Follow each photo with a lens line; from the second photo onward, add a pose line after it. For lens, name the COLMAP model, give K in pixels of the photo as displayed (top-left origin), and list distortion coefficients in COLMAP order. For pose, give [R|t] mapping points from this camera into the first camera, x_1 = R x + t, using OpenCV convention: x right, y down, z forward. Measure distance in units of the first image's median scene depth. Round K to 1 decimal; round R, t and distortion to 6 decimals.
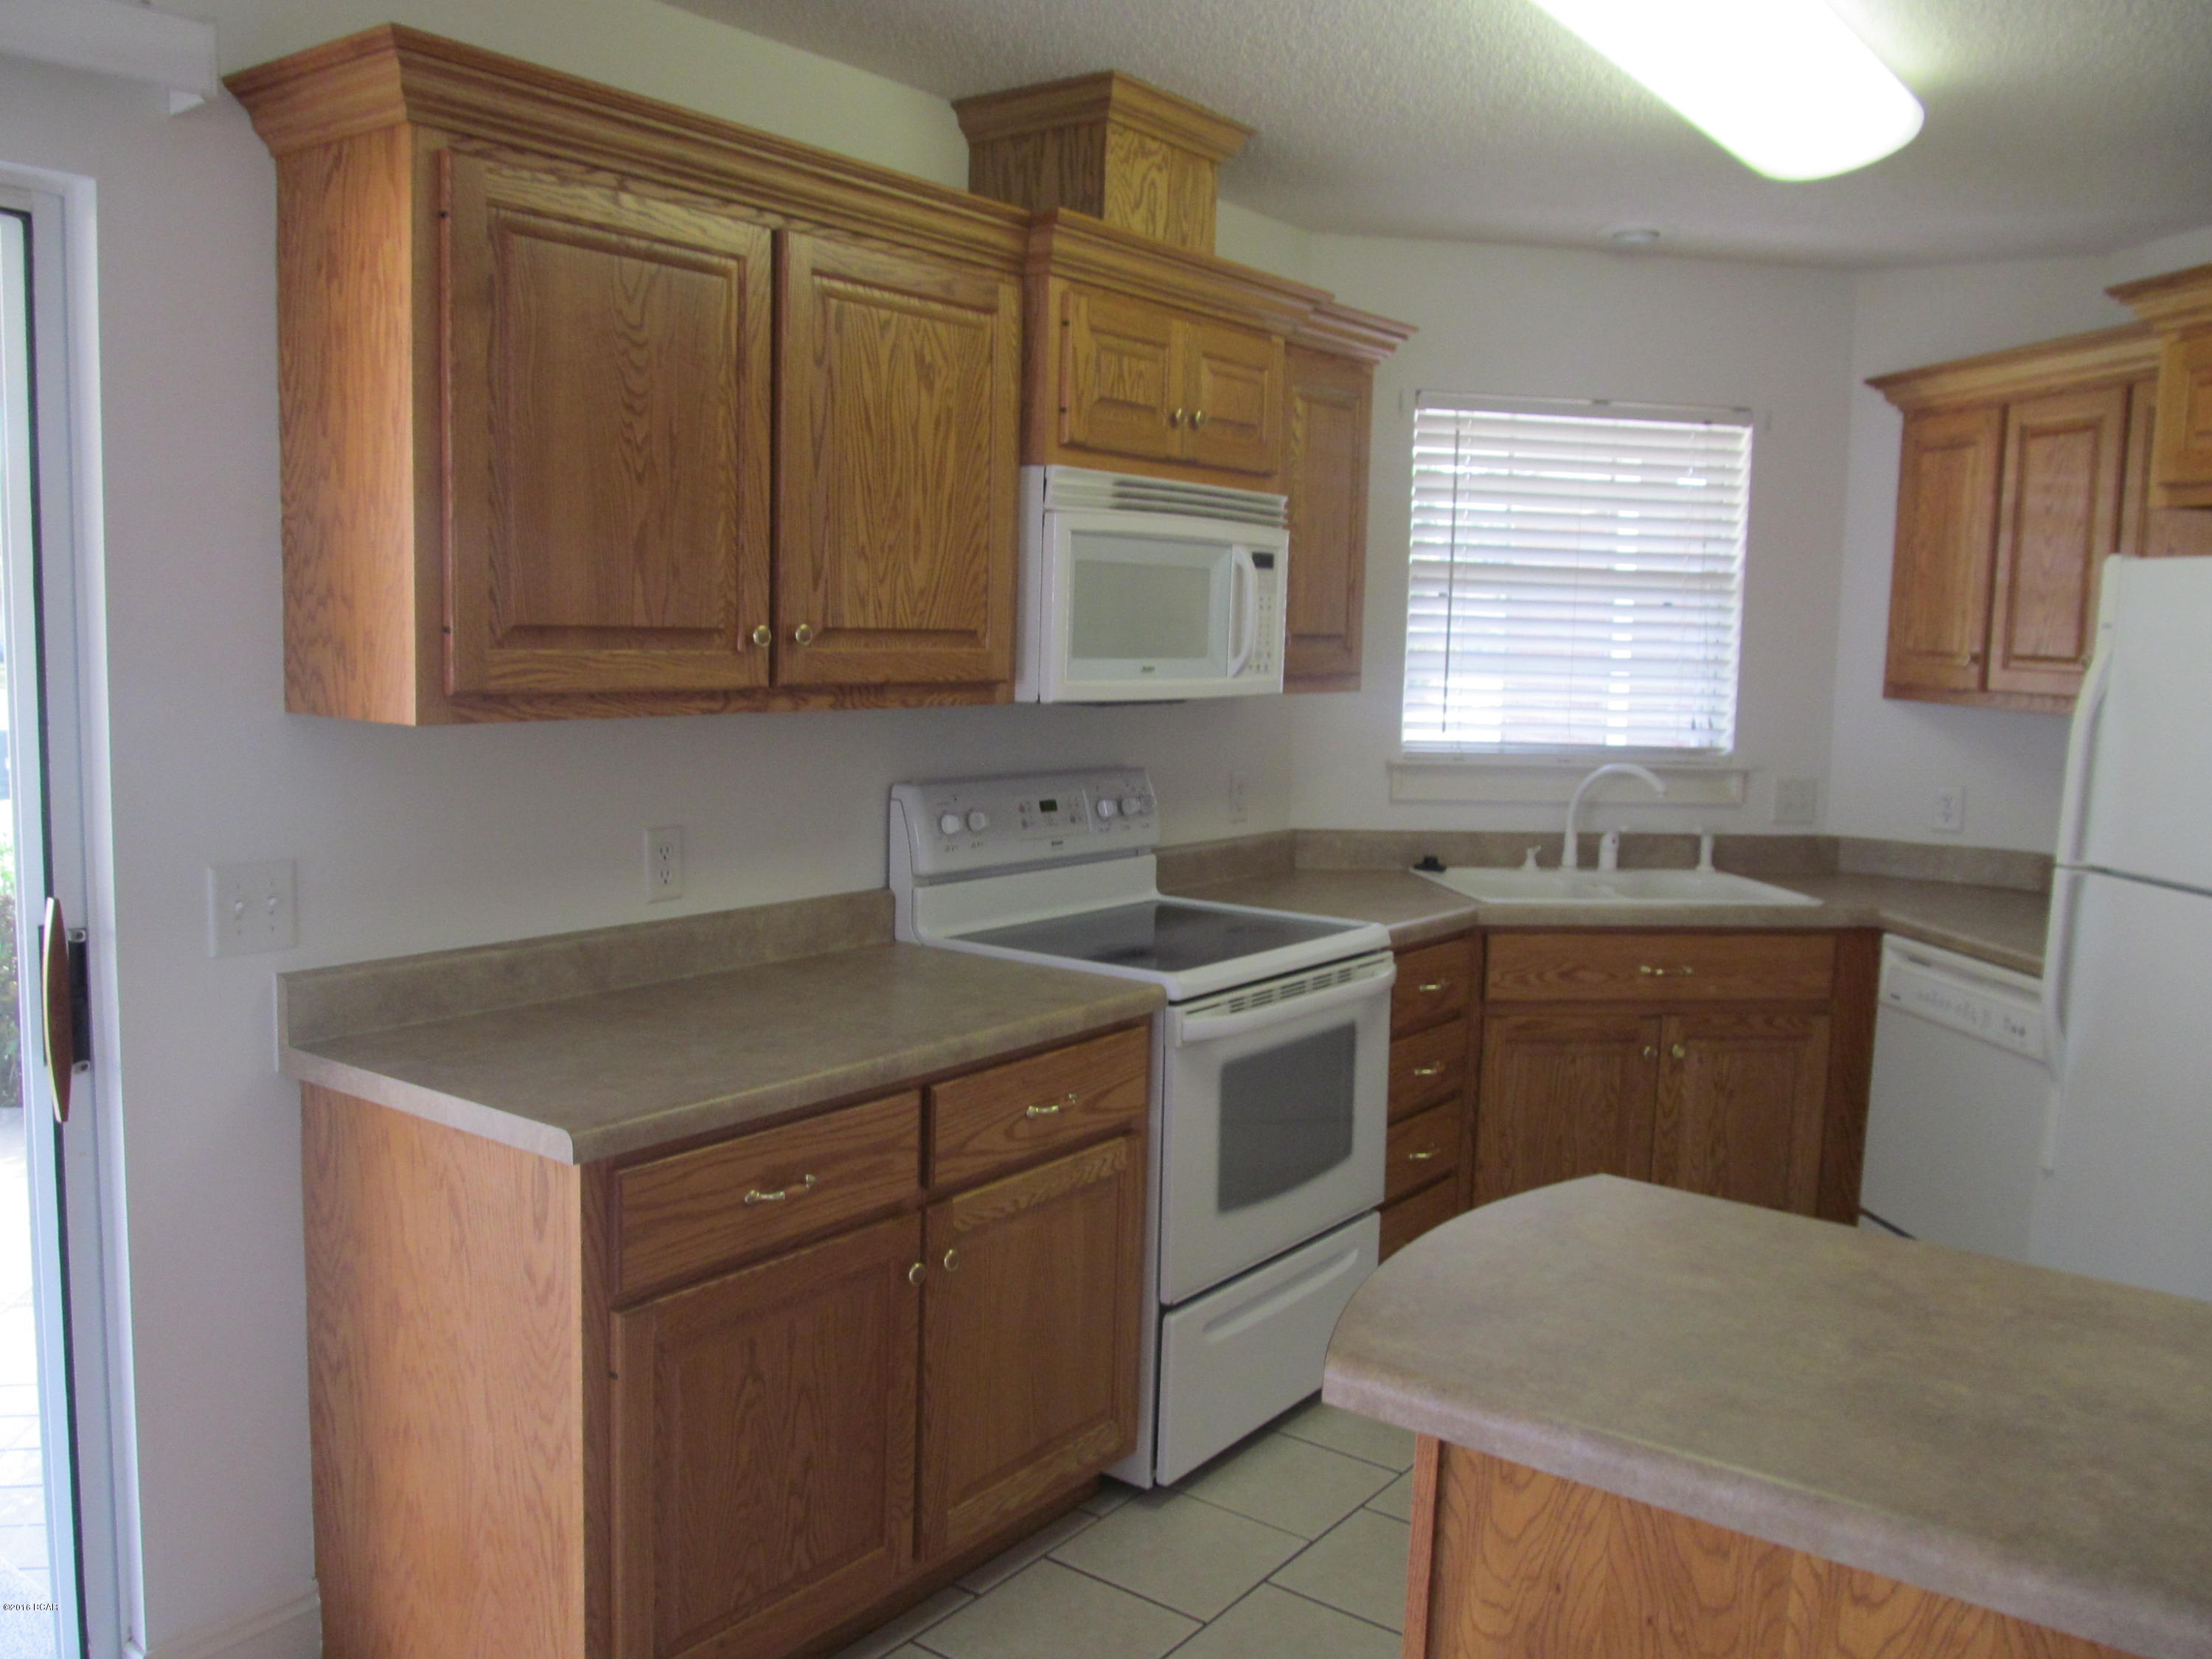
lens RADIAL K [[1845.6, 0, 1094.2], [0, 1845.6, 842.1], [0, 0, 1]] dist [-0.052367, 0.026870]
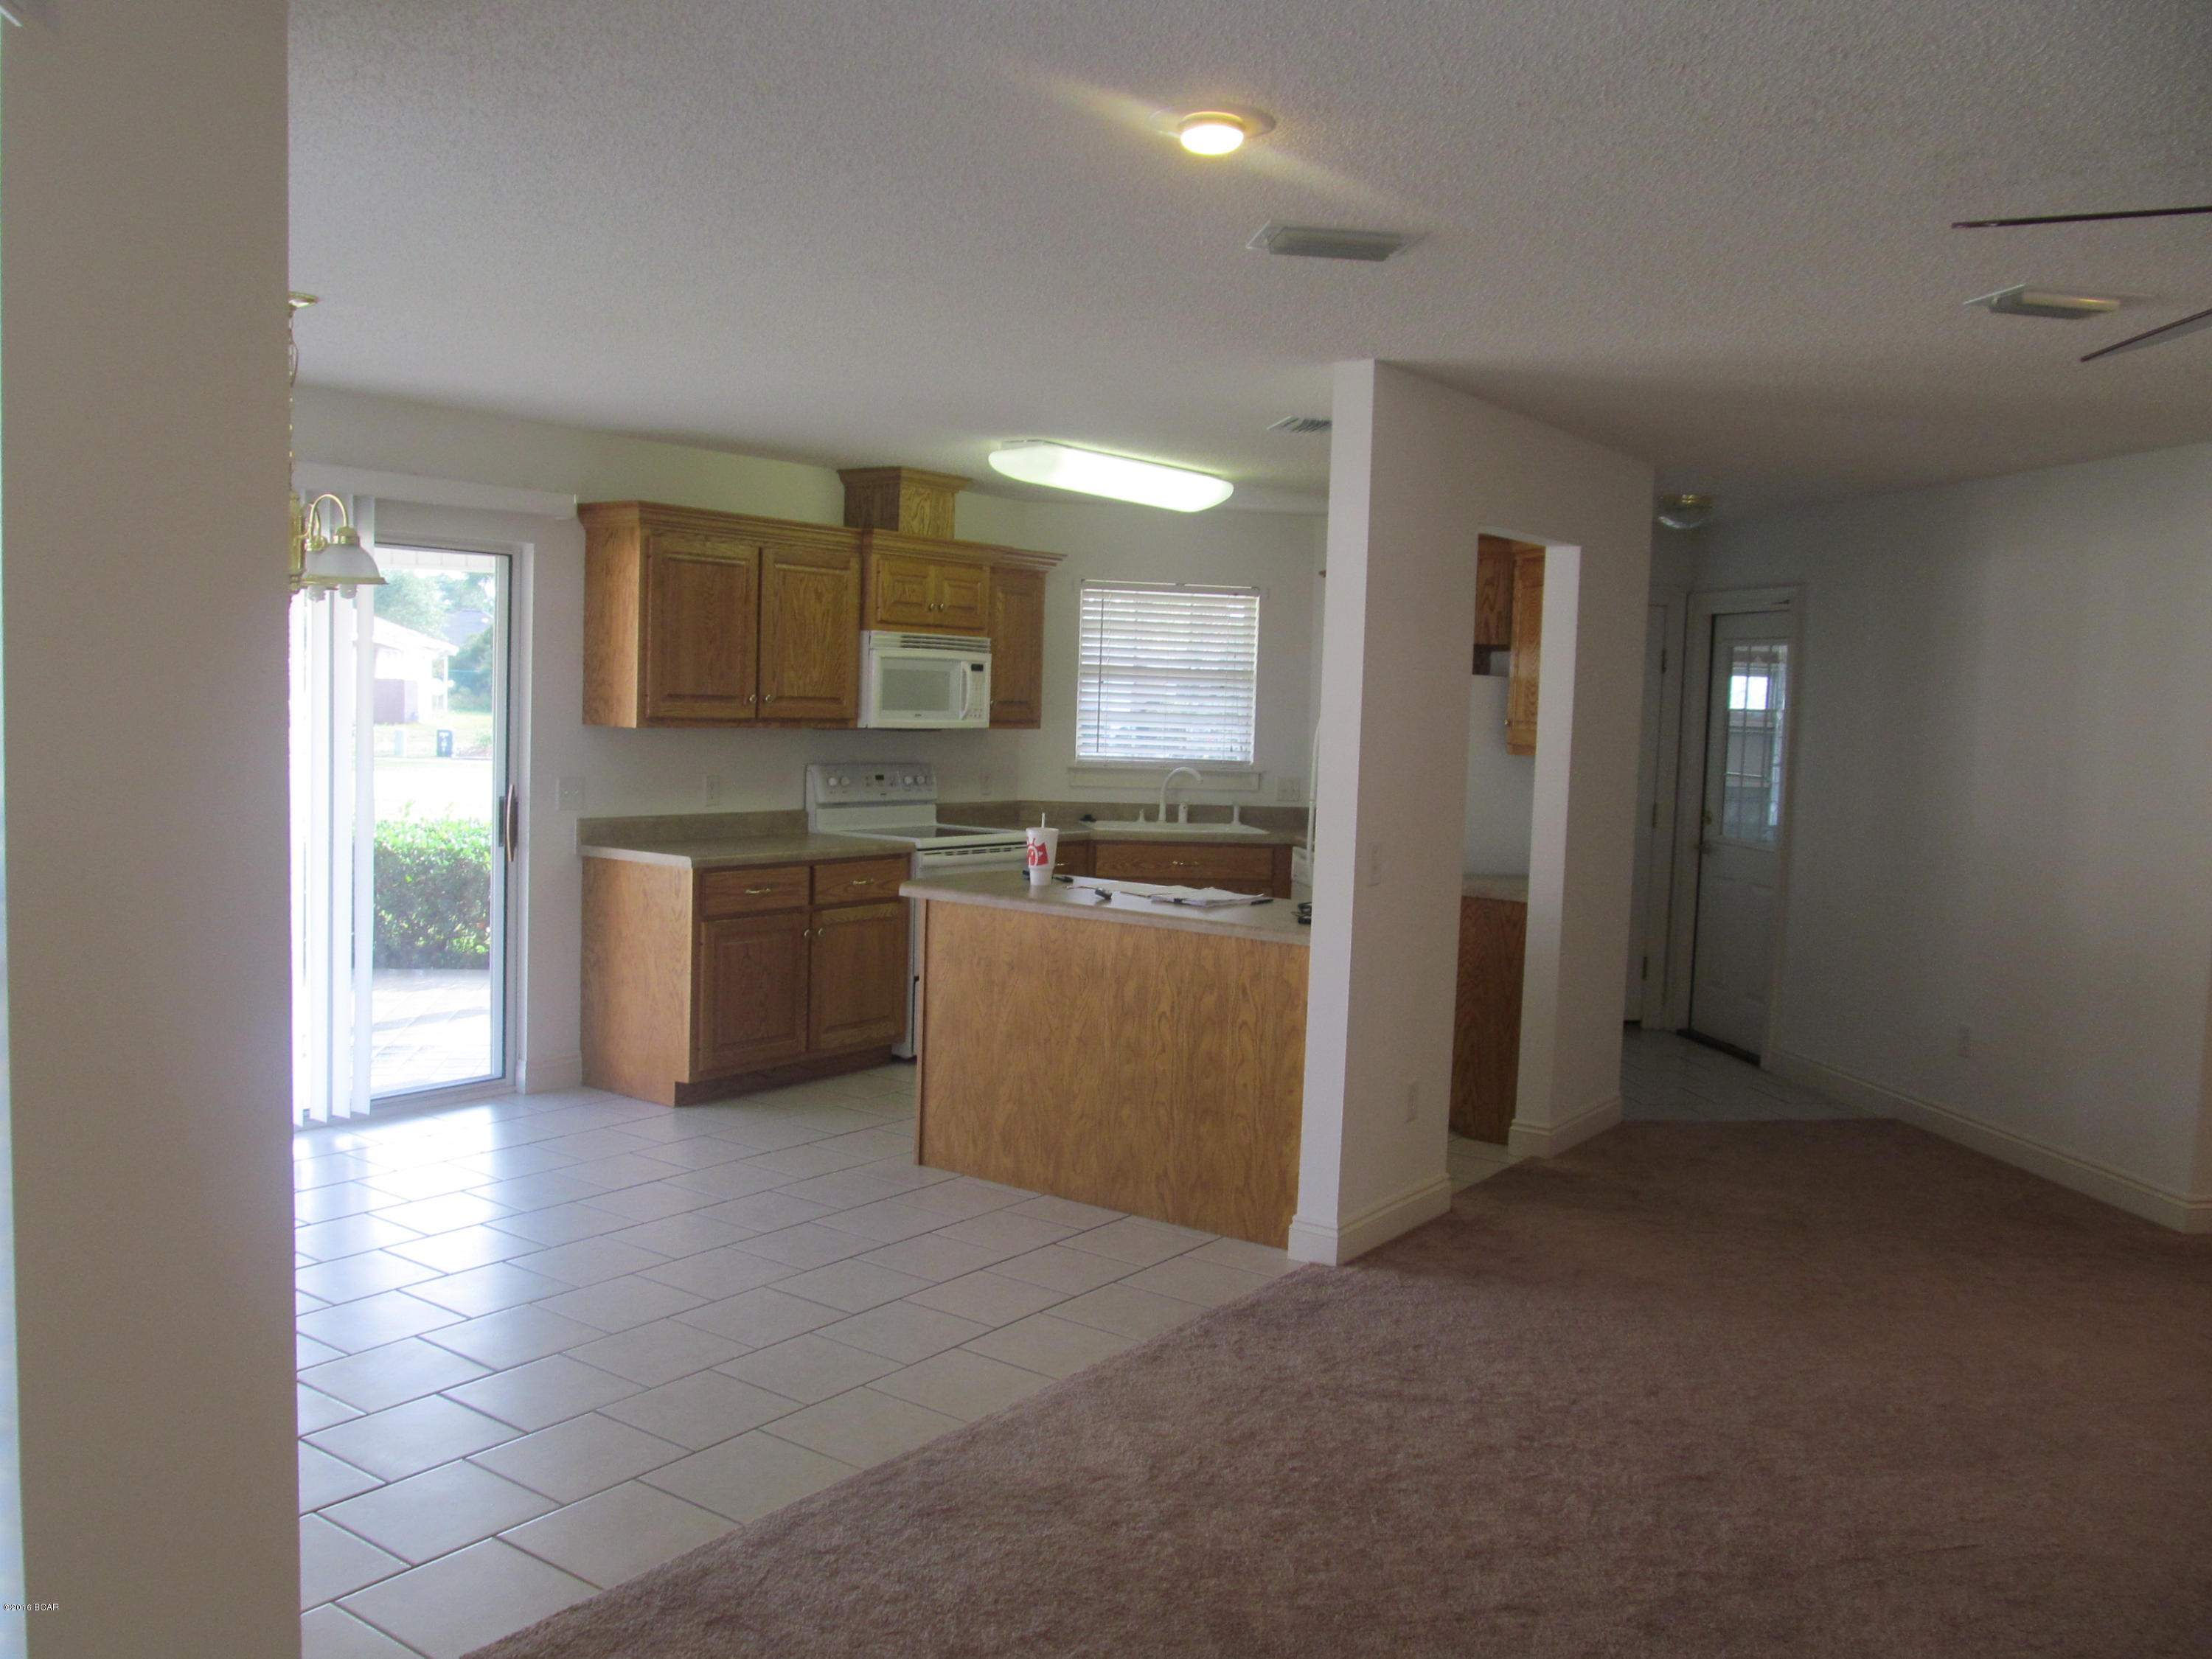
lens RADIAL K [[1845.6, 0, 1087.5], [0, 1845.6, 827.9], [0, 0, 1]] dist [-0.052367, 0.026870]
pose [[0.999910, 0.005676, 0.012146, 0.227909], [-0.005087, 0.998835, -0.047993, 0.167903], [-0.012404, 0.047927, 0.998774, -1.393144]]
